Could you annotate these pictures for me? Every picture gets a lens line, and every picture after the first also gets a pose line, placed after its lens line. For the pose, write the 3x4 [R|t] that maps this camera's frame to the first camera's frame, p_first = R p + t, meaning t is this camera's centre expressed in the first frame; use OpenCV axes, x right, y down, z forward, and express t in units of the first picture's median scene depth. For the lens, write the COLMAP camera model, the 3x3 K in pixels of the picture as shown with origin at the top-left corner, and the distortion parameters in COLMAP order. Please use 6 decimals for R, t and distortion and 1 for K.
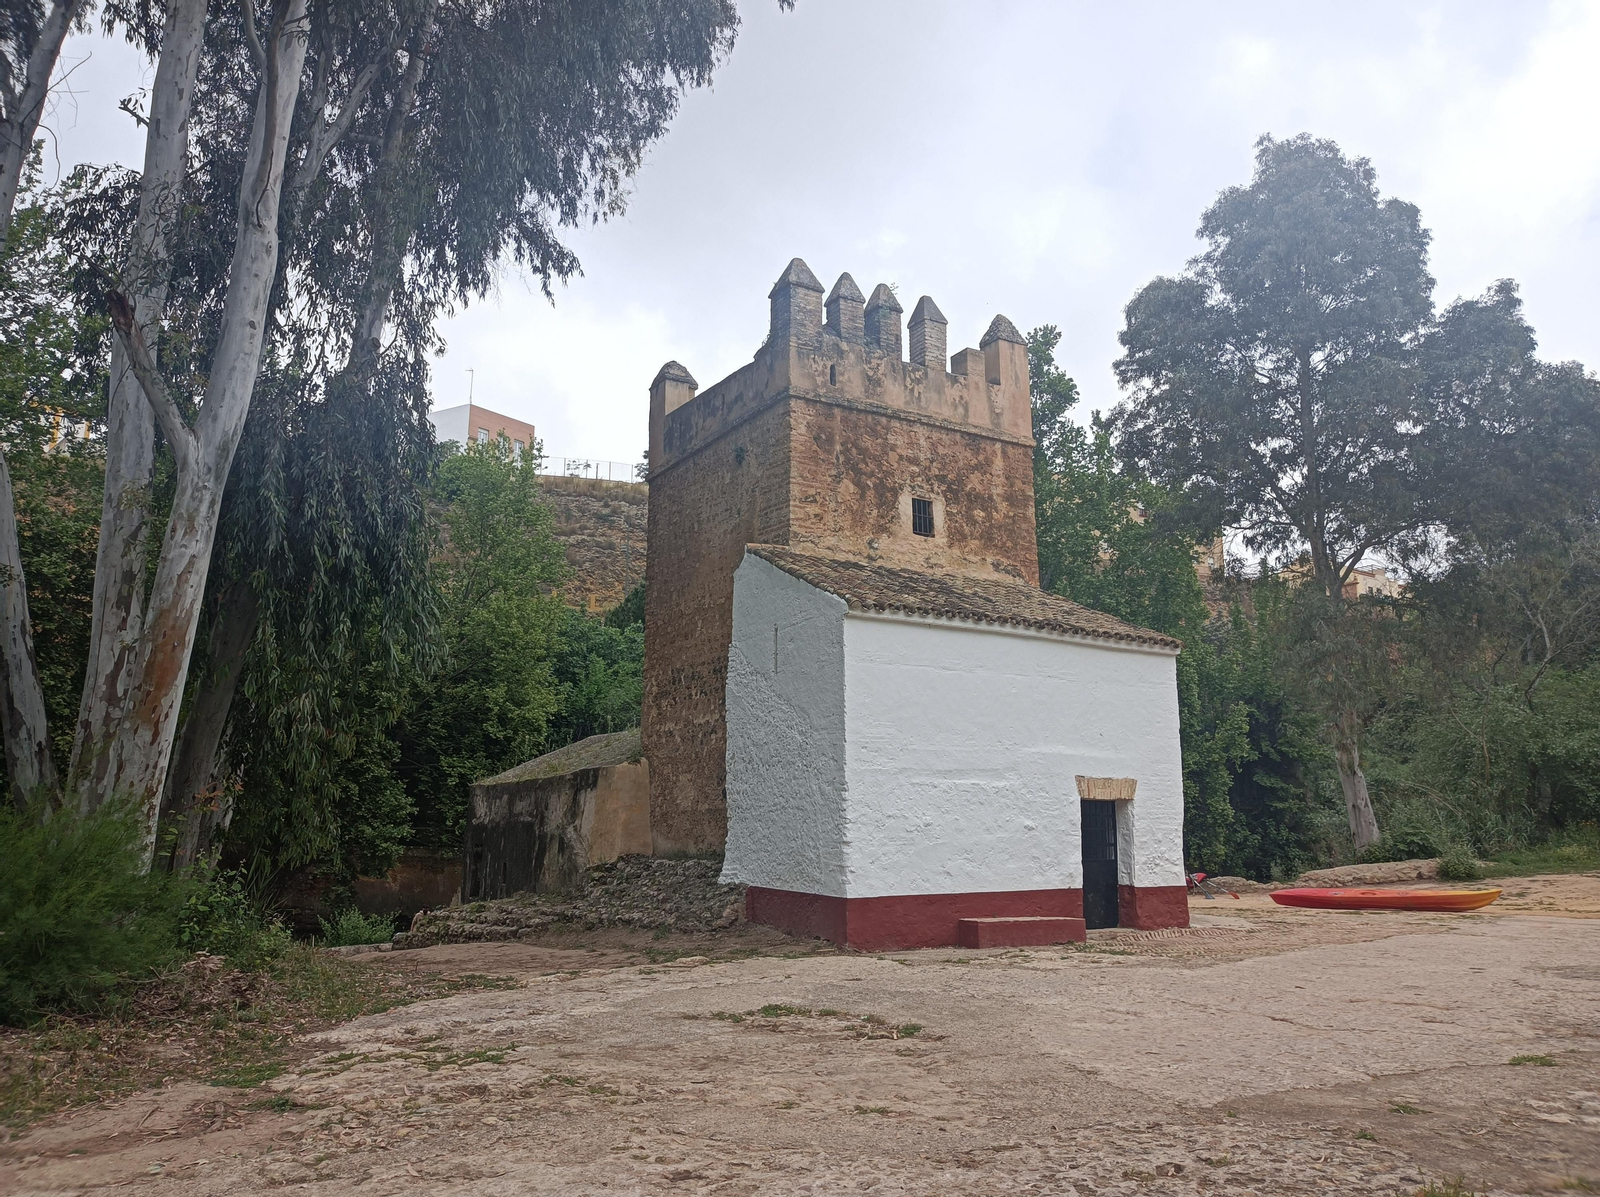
lens RADIAL K [[1196.8, 0, 800.0], [0, 1196.8, 598.5], [0, 0, 1]] dist [0.039971, -0.000327]
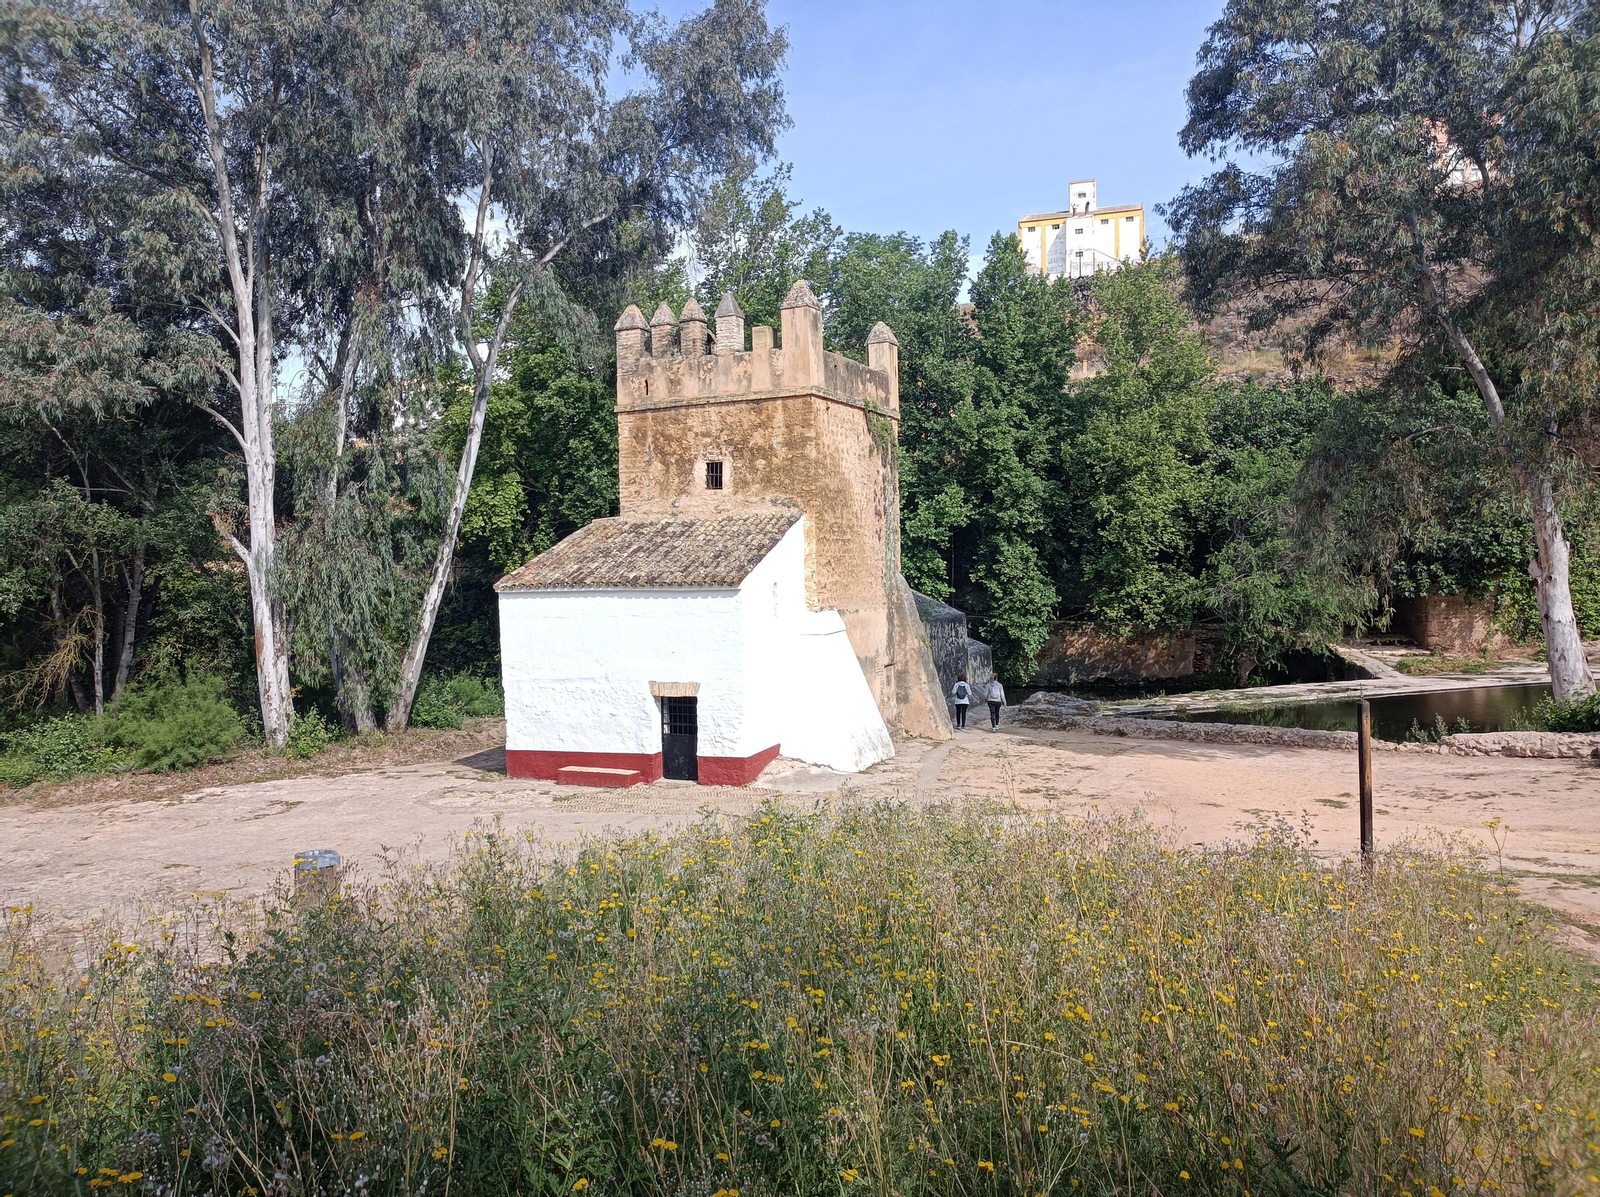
lens RADIAL K [[1196.8, 0, 800.0], [0, 1196.8, 598.5], [0, 0, 1]] dist [0.039971, -0.000327]
pose [[0.574119, 0.002642, -0.818768, 1.281982], [0.185956, 0.973442, 0.133533, -0.095839], [0.797376, -0.228918, 0.558380, 0.281775]]
